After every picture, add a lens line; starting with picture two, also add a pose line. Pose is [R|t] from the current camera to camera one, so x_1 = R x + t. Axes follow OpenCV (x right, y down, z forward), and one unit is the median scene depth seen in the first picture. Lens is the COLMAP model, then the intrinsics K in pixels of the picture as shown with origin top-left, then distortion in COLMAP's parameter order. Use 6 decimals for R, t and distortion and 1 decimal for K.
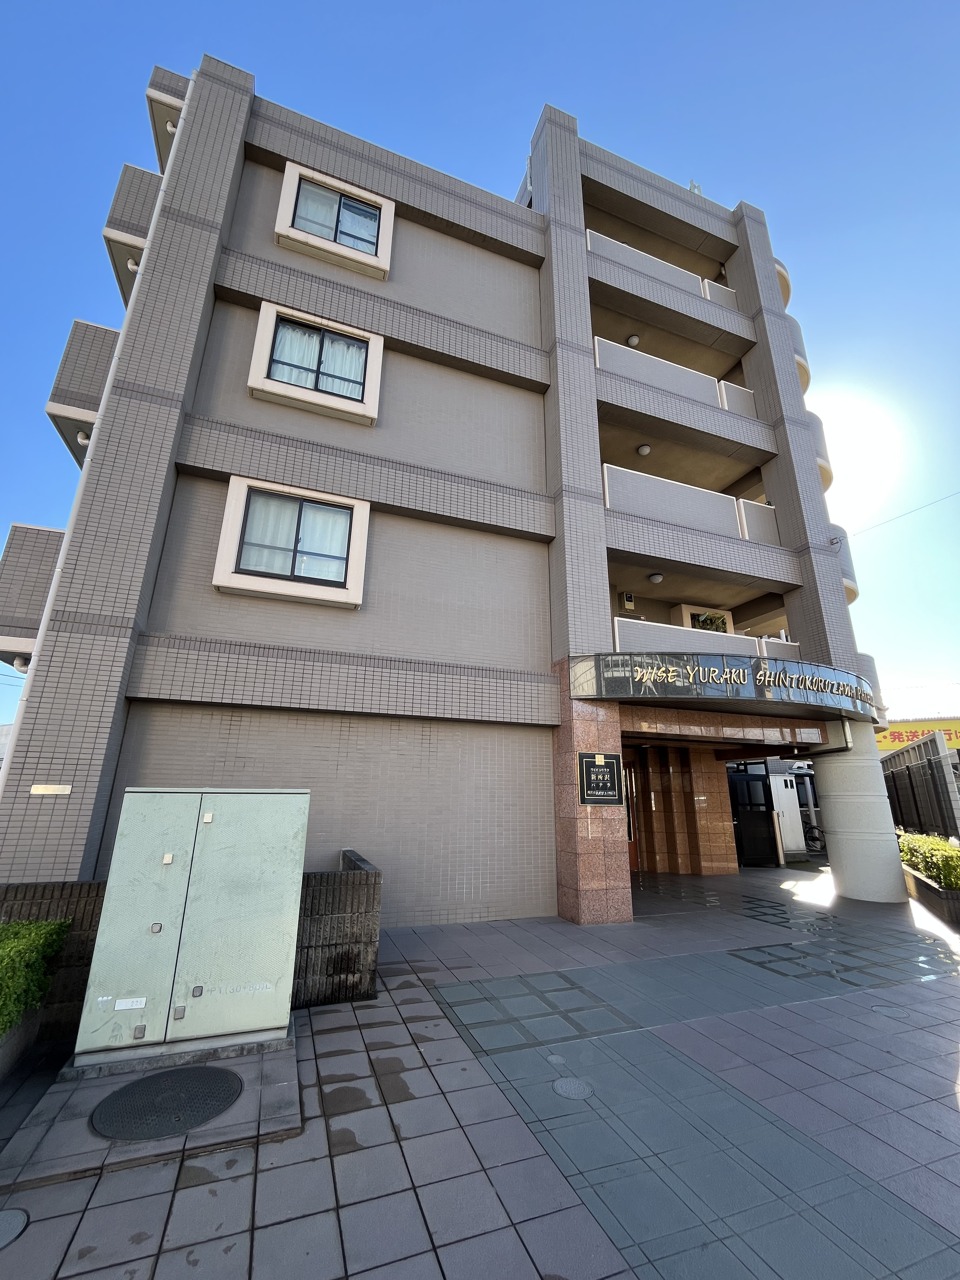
lens RADIAL K [[524.2, 0, 477.4], [0, 524.2, 635.5], [0, 0, 1]] dist [-0.002479, -0.000295]
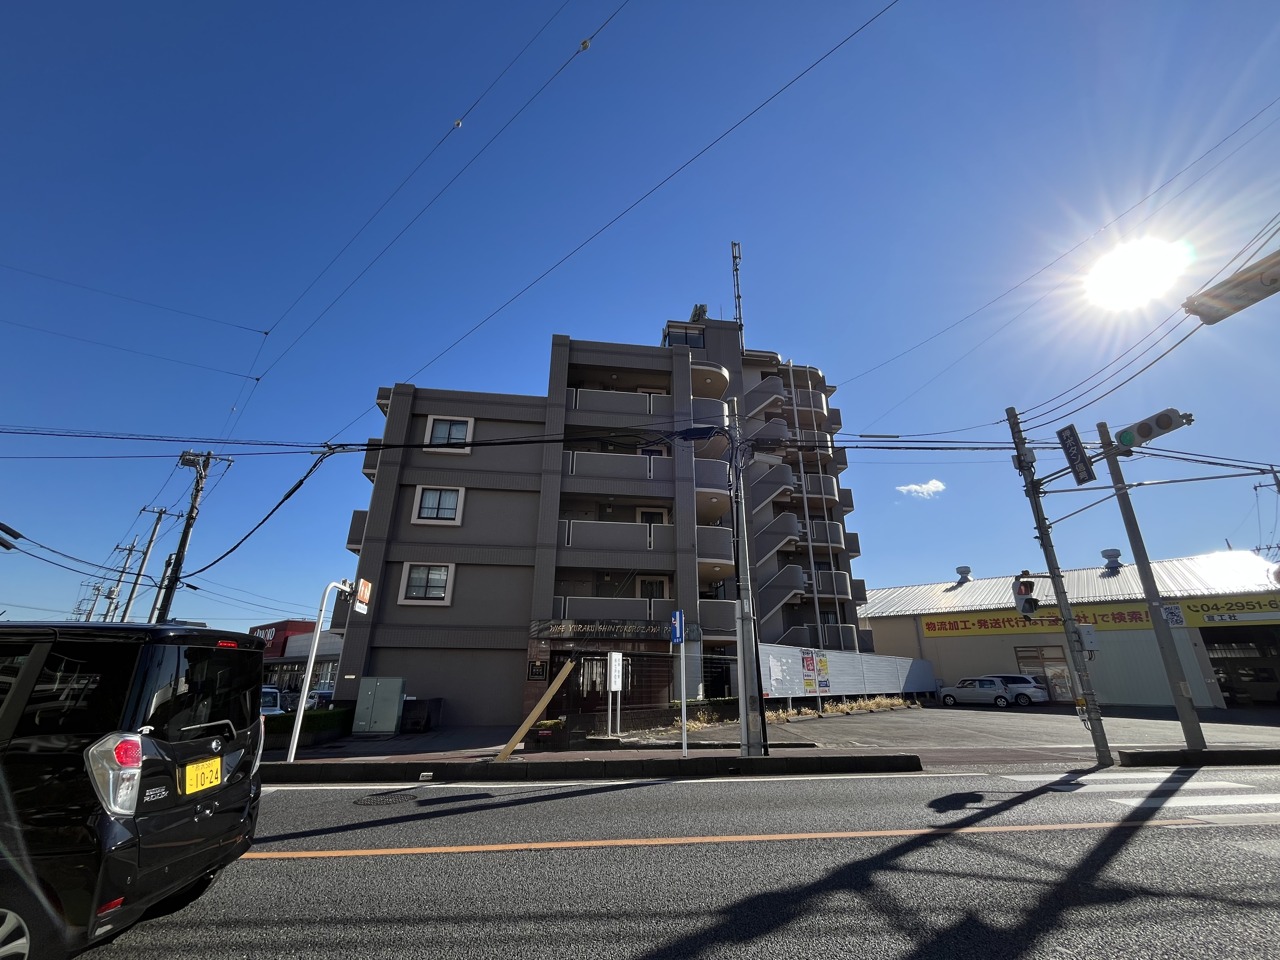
lens RADIAL K [[524.2, 0, 636.2], [0, 524.2, 480.3], [0, 0, 1]] dist [-0.002479, -0.000295]
pose [[0.975220, -0.082209, -0.205398, 1.255855], [0.070011, 0.995362, -0.065977, -0.433209], [0.209869, 0.049962, 0.976452, -1.390919]]
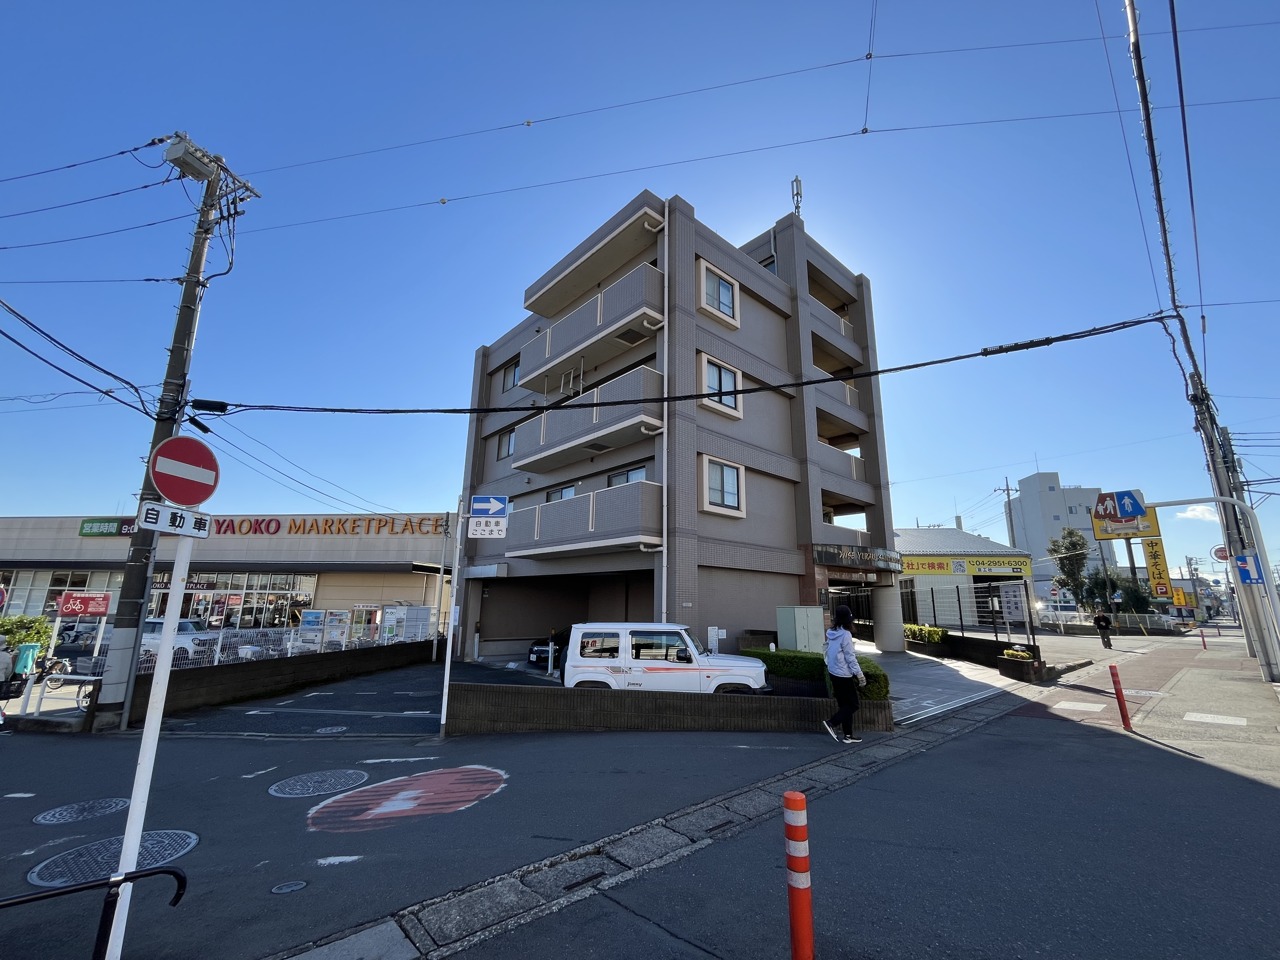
lens RADIAL K [[524.2, 0, 636.2], [0, 524.2, 480.3], [0, 0, 1]] dist [-0.002479, -0.000295]
pose [[0.933234, 0.089588, 0.347920, -1.316001], [-0.117167, 0.991358, 0.059009, -0.271196], [-0.339627, -0.095834, 0.935665, -0.789299]]
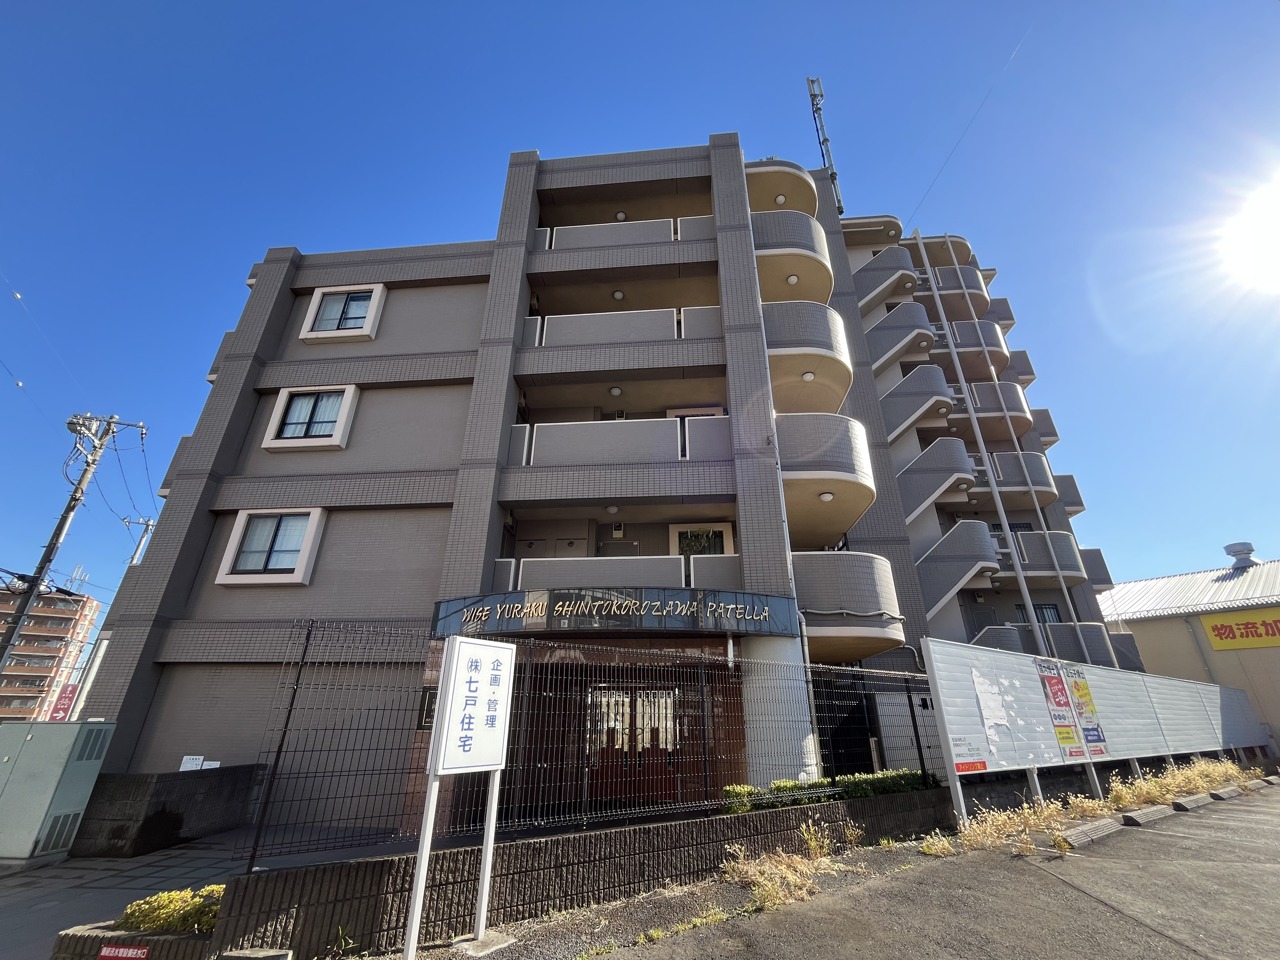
lens RADIAL K [[524.2, 0, 636.2], [0, 524.2, 480.3], [0, 0, 1]] dist [-0.002479, -0.000295]
pose [[0.902303, -0.184259, -0.389741, 1.151830], [0.132820, 0.978898, -0.155301, 0.009839], [0.410132, 0.088363, 0.907735, 0.048682]]
